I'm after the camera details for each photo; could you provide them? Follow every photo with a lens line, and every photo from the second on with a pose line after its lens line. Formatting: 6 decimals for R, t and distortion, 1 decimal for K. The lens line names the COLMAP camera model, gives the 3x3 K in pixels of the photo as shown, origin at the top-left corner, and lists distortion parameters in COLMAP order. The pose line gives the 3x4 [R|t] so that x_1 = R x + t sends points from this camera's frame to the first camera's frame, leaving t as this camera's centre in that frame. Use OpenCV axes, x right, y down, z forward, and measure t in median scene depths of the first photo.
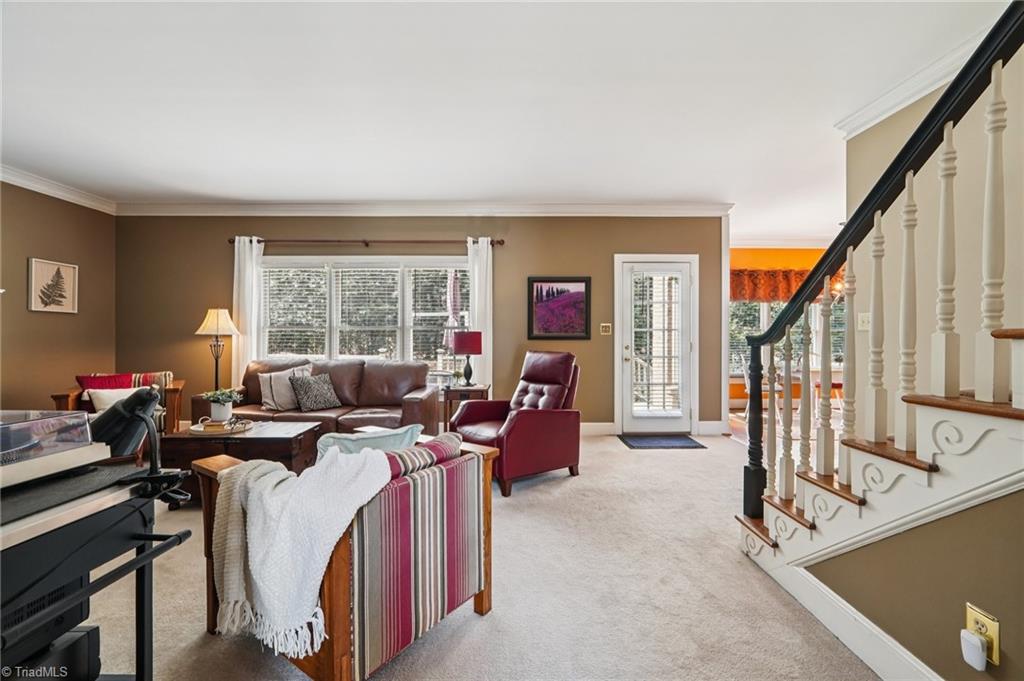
lens RADIAL K [[432.8, 0, 513.2], [0, 432.8, 335.9], [0, 0, 1]] dist [-0.012636, 0.004796]
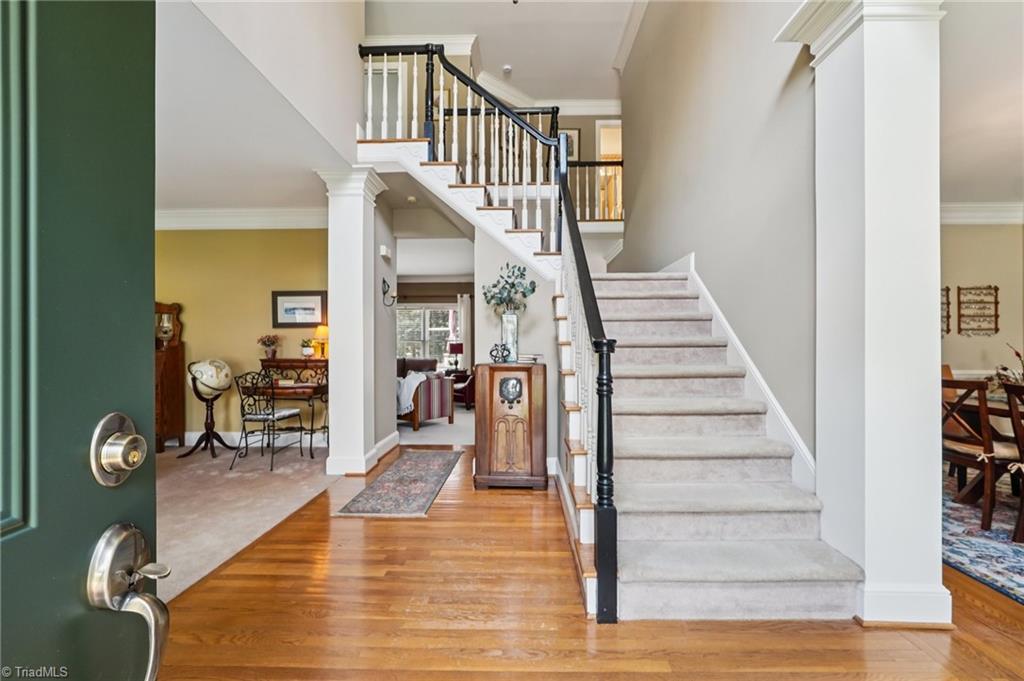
lens RADIAL K [[432.8, 0, 513.2], [0, 432.8, 335.9], [0, 0, 1]] dist [-0.012636, 0.004796]
pose [[0.999500, -0.006643, -0.030915, 0.196614], [0.006232, 0.999891, -0.013370, -0.013139], [0.031001, 0.013171, 0.999433, -0.906267]]
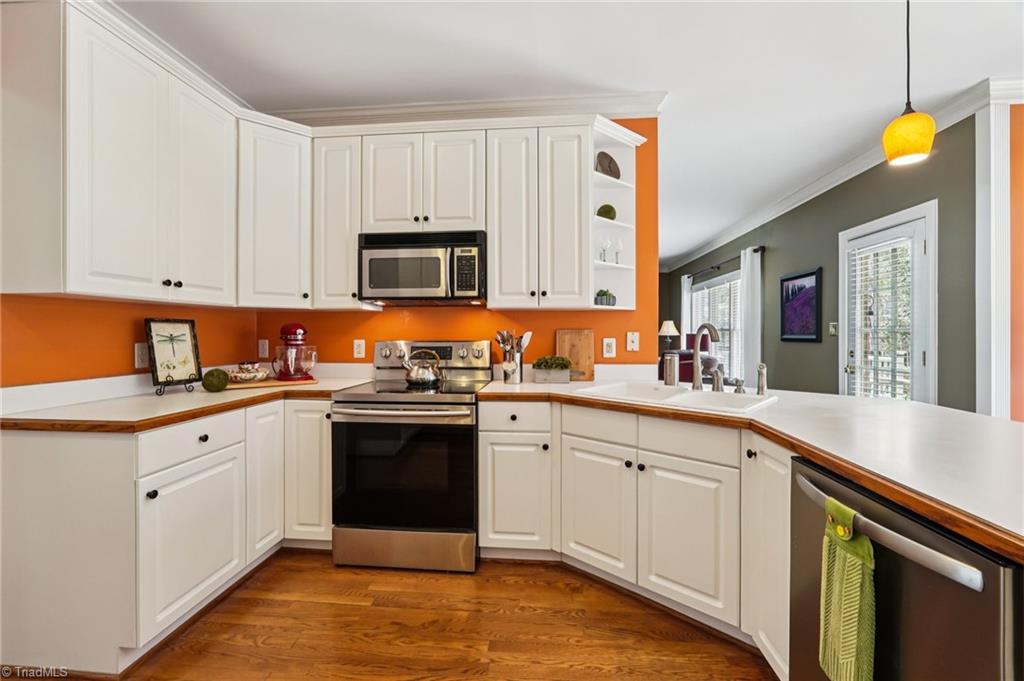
lens RADIAL K [[432.8, 0, 513.2], [0, 432.8, 335.9], [0, 0, 1]] dist [-0.012636, 0.004796]
pose [[-0.099626, 0.006552, -0.995003, 1.061060], [-0.004656, 0.999964, 0.007051, -0.007252], [0.995014, 0.005335, -0.099592, 0.497505]]
